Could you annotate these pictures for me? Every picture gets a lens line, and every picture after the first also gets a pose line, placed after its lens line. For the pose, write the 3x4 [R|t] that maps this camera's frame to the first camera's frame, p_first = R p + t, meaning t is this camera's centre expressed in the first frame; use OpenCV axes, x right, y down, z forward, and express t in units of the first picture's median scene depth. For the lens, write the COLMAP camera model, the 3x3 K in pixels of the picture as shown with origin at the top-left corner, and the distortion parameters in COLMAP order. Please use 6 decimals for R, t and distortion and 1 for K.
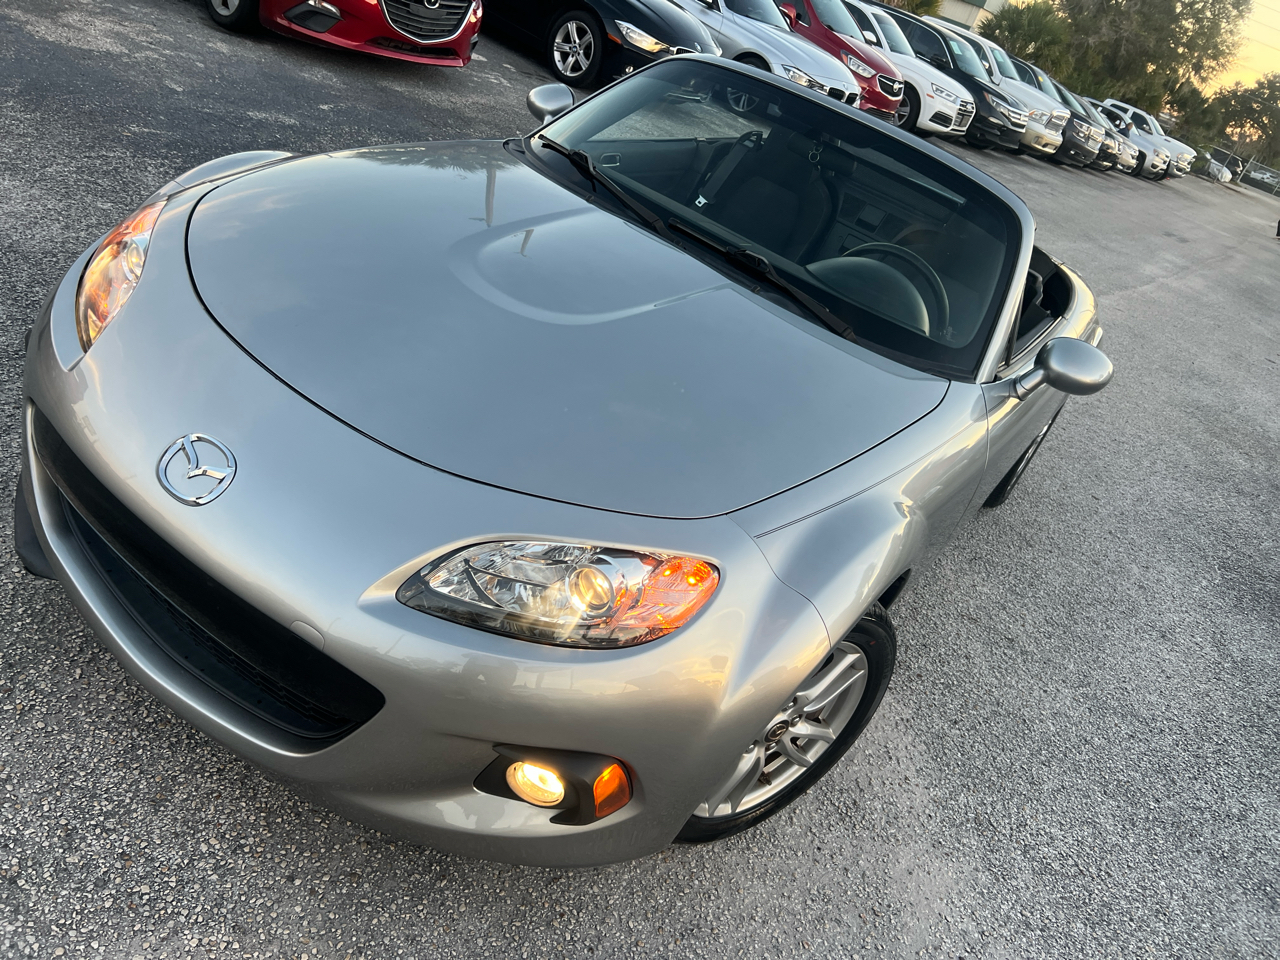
lens RADIAL K [[973.8, 0, 636.6], [0, 973.8, 484.8], [0, 0, 1]] dist [0.041354, -0.047743]
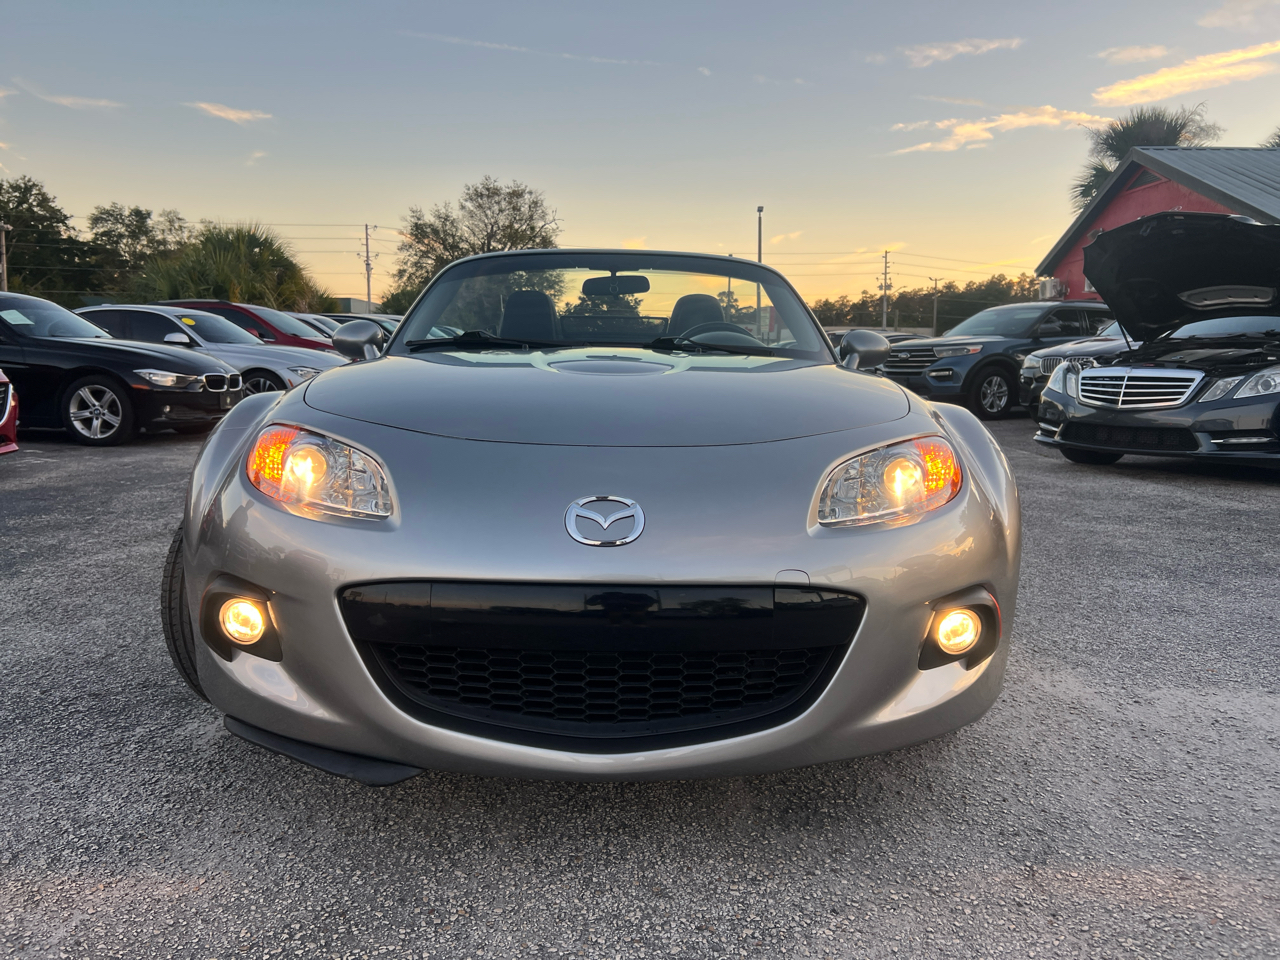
lens RADIAL K [[985.0, 0, 633.3], [0, 985.0, 486.6], [0, 0, 1]] dist [0.028297, -0.027076]
pose [[0.778594, -0.380236, 0.499212, -0.747137], [0.507211, 0.849732, -0.143853, 0.098428], [-0.369498, 0.365208, 0.854455, 0.034798]]
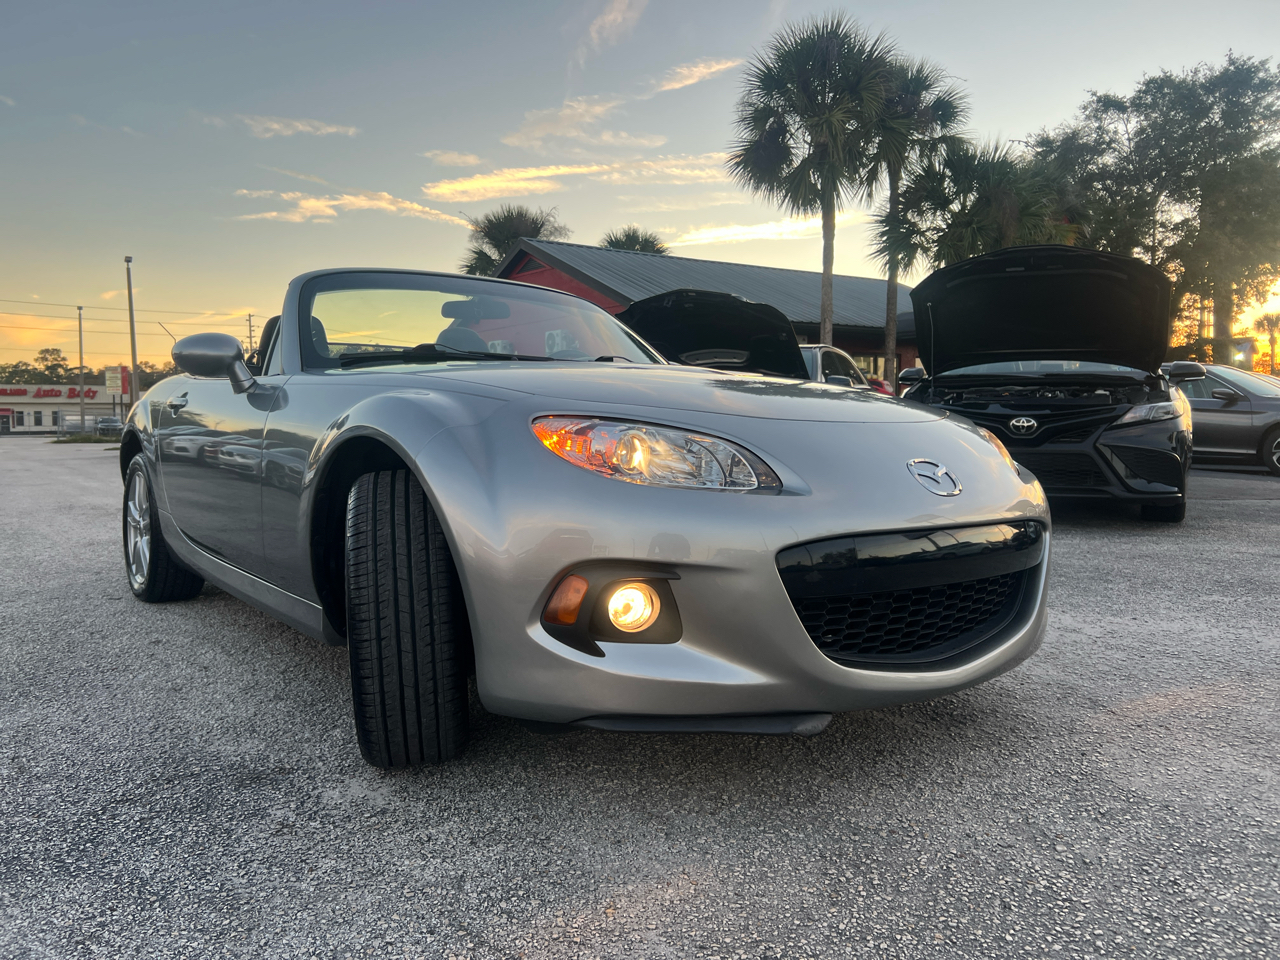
lens RADIAL K [[973.8, 0, 628.4], [0, 973.8, 476.1], [0, 0, 1]] dist [0.041354, -0.047743]
pose [[0.302604, -0.365341, 0.880316, -1.352363], [0.565050, 0.812571, 0.142993, -0.339338], [-0.767561, 0.454152, 0.452323, 0.564254]]
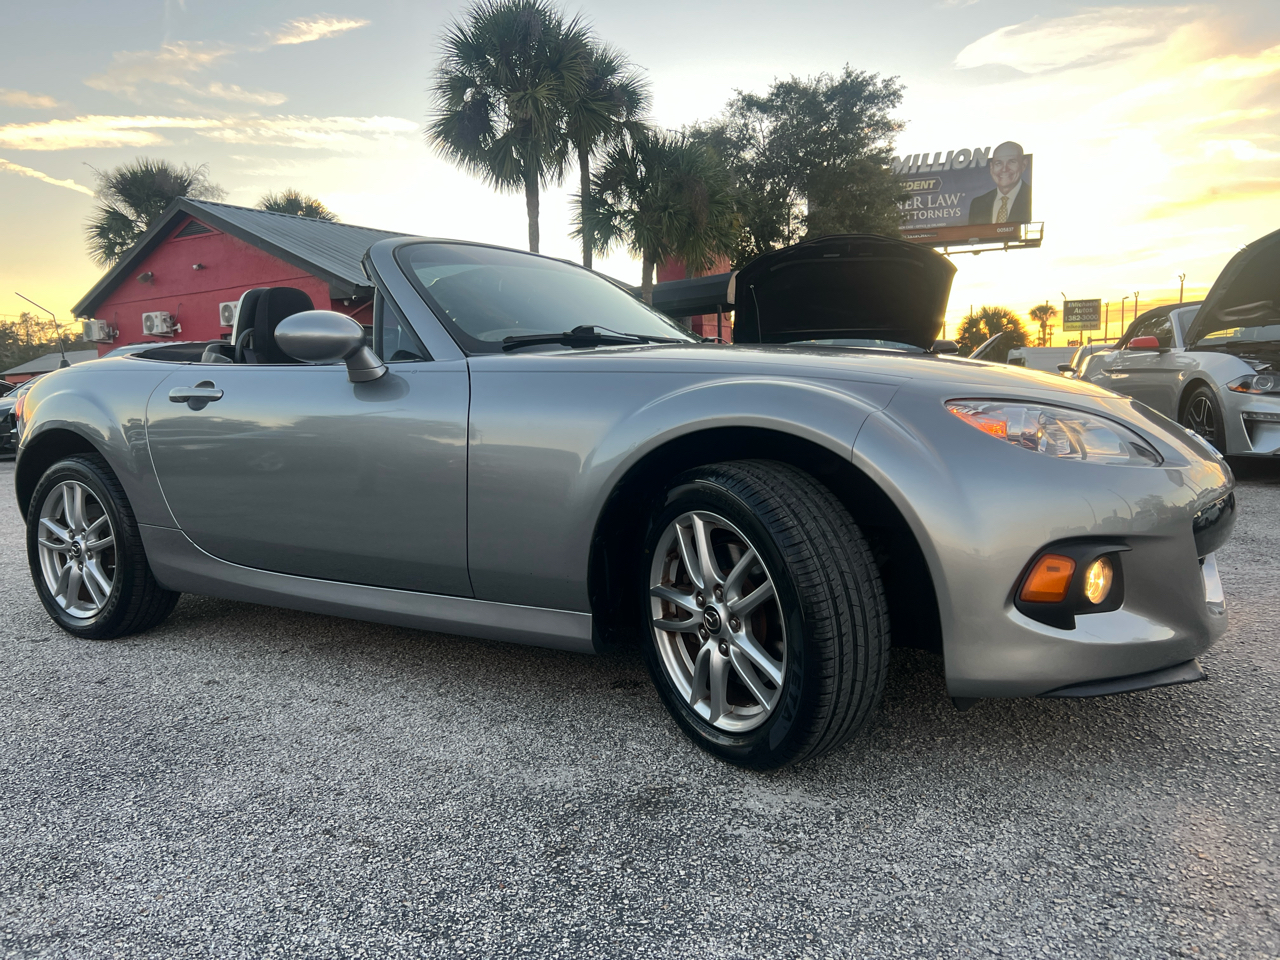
lens RADIAL K [[973.8, 0, 626.5], [0, 973.8, 484.8], [0, 0, 1]] dist [0.041354, -0.047743]
pose [[-0.043468, -0.401310, 0.914910, -1.415972], [0.511089, 0.777939, 0.365512, -0.754843], [-0.858428, 0.483488, 0.171290, 1.196237]]
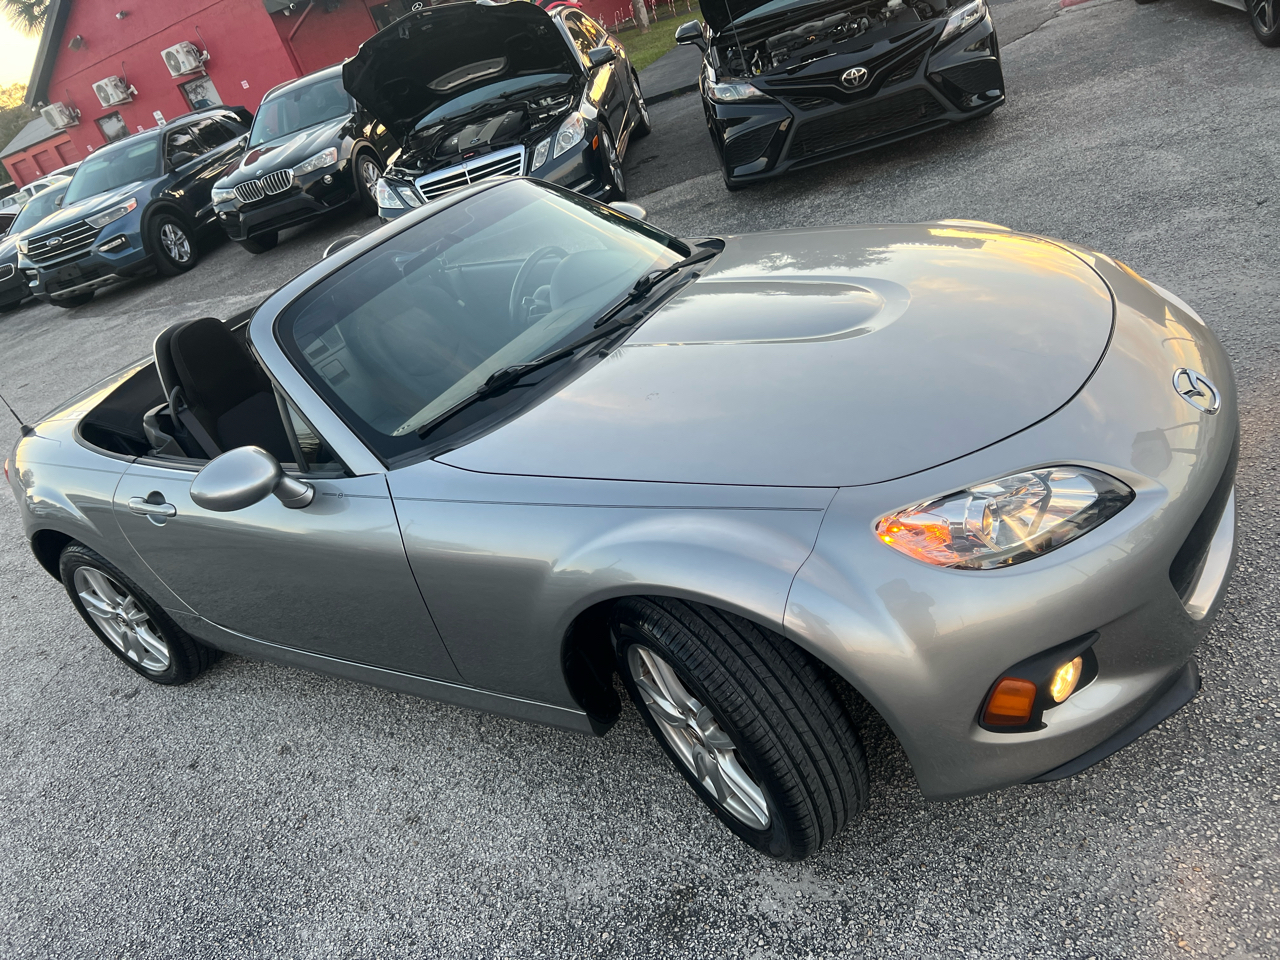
lens RADIAL K [[973.8, 0, 621.5], [0, 973.8, 479.8], [0, 0, 1]] dist [0.041354, -0.047743]
pose [[-0.128005, -0.700055, 0.702522, -1.069063], [0.717768, 0.423435, 0.552731, -0.975441], [-0.684415, 0.575000, 0.448275, 0.787614]]
